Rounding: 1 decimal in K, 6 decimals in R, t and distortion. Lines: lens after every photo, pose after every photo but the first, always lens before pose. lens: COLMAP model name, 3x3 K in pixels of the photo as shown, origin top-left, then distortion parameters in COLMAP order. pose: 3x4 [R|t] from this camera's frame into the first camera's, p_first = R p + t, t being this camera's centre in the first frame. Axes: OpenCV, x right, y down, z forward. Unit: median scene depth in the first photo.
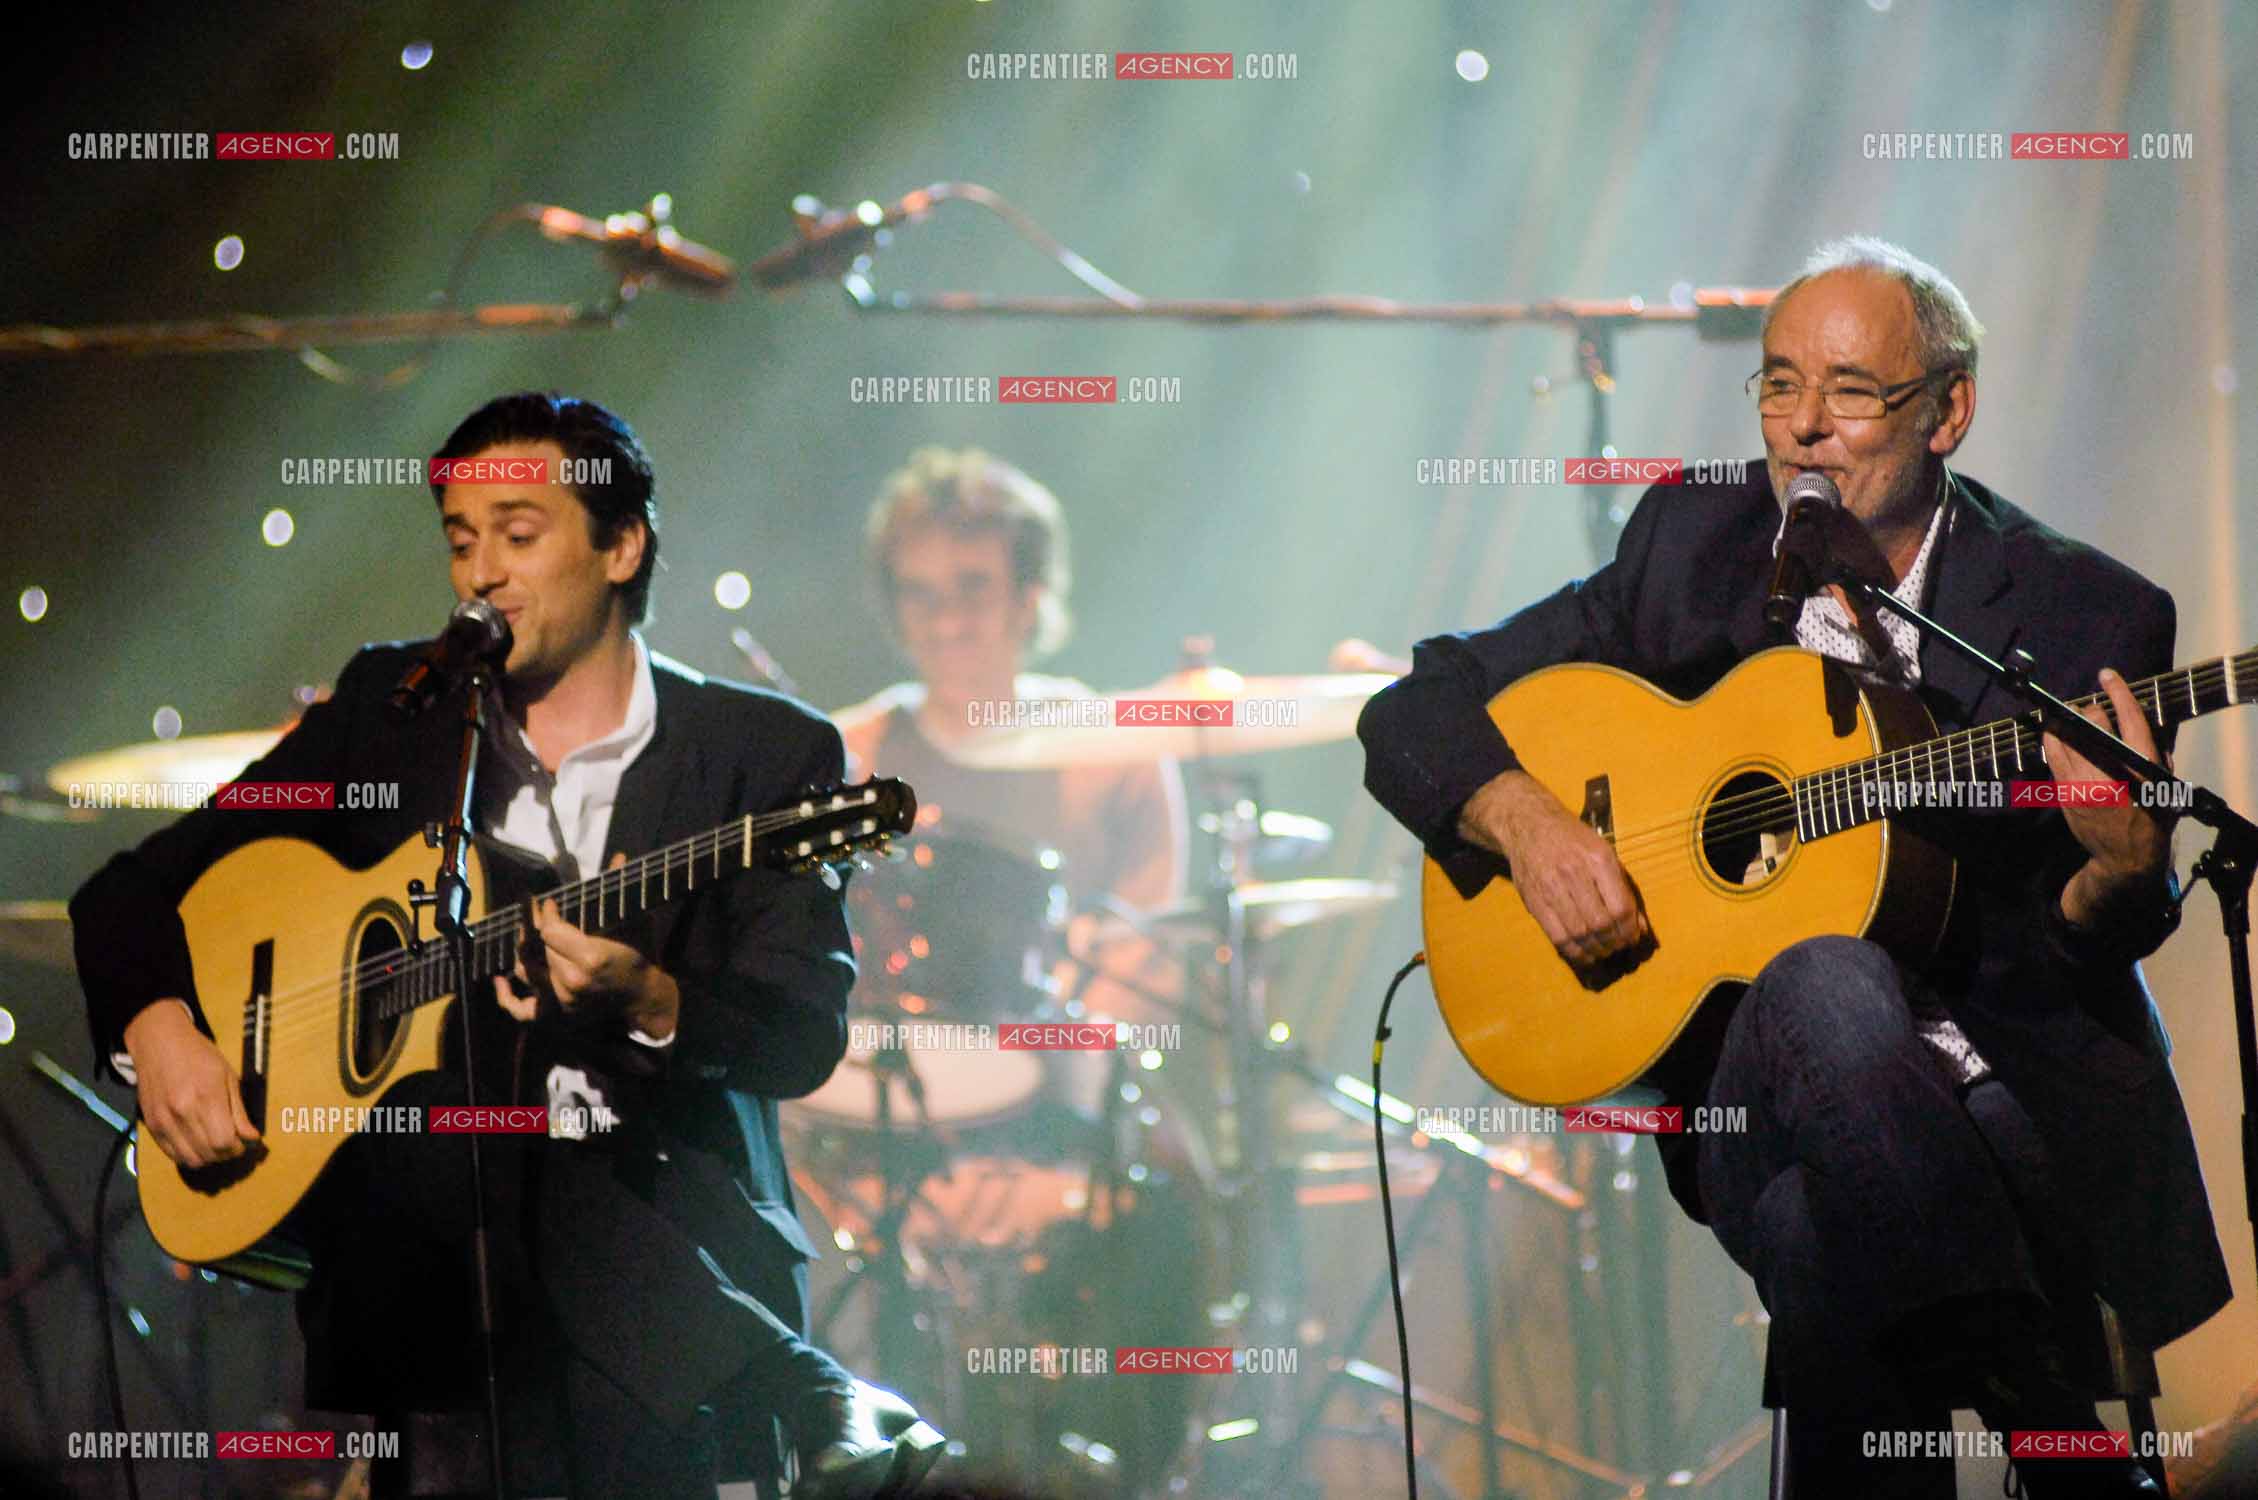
lens RADIAL K [[11224.7, 0, 1116.9], [0, 11224.7, 750.3], [0, 0, 1]] dist [0.114228, 0.000000]
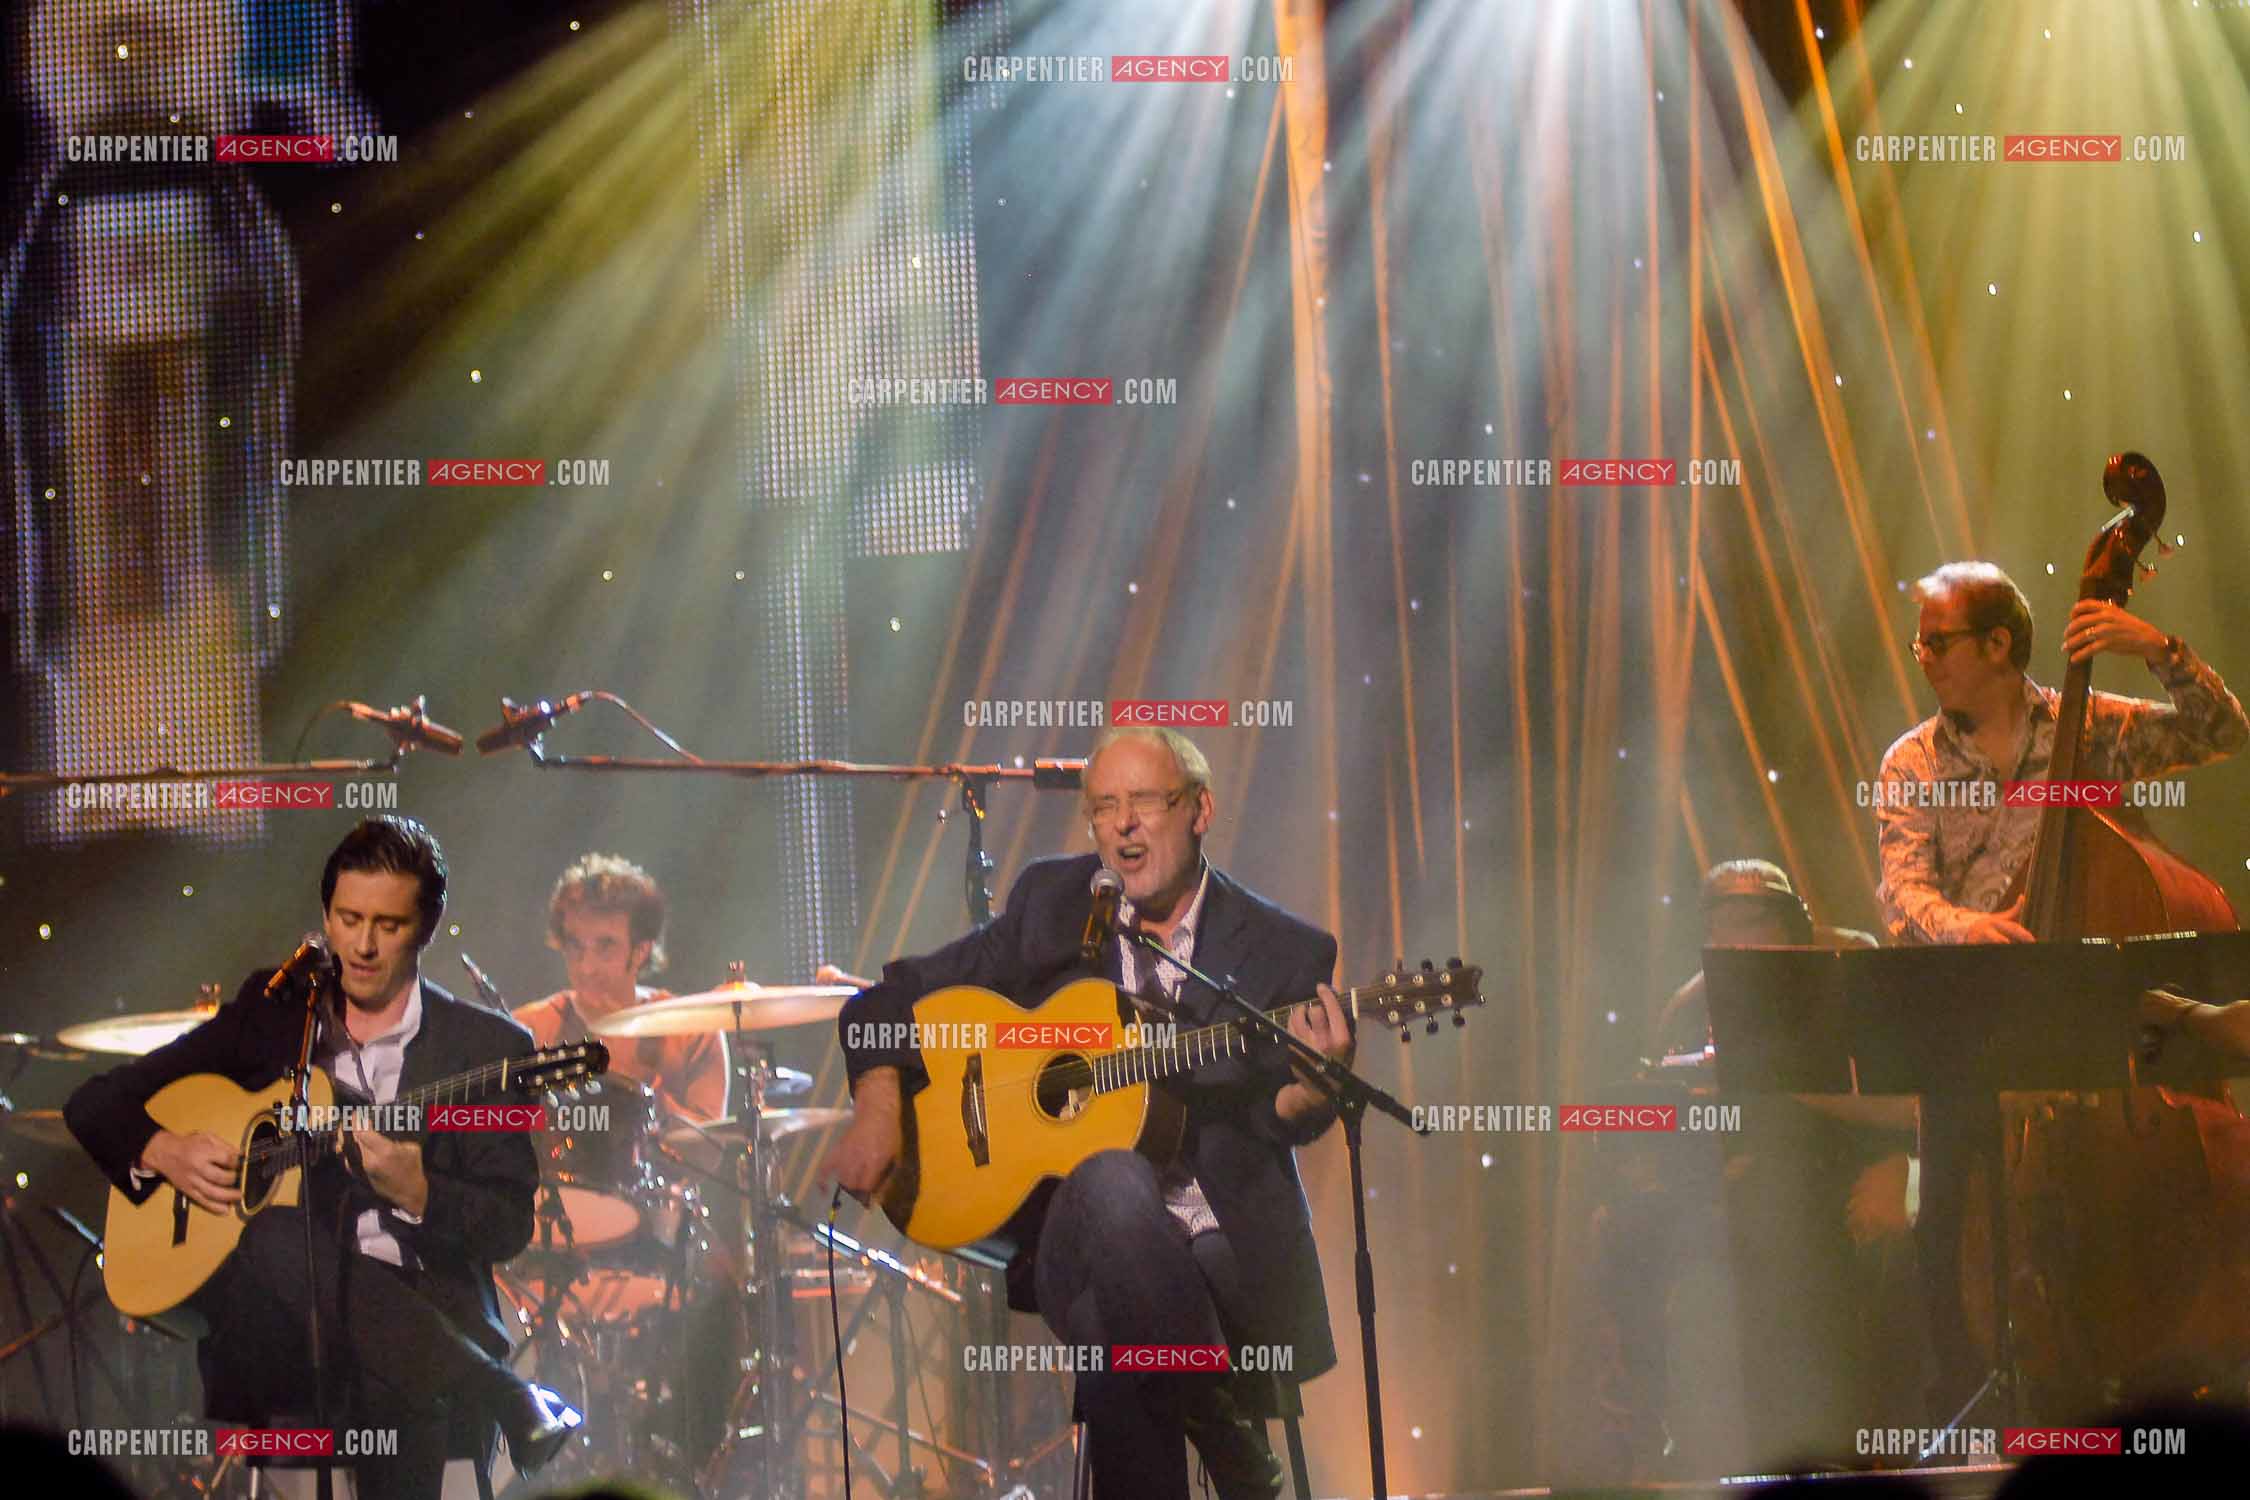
lens RADIAL K [[11184.9, 0, 1132.3], [0, 11184.9, 743.2], [0, 0, 1]] dist [0.114228, 0.000000]
pose [[0.998484, 0.013539, 0.053357, -0.023664], [-0.011922, 0.999463, -0.030516, 0.007761], [-0.053741, 0.029834, 0.998109, -0.685062]]
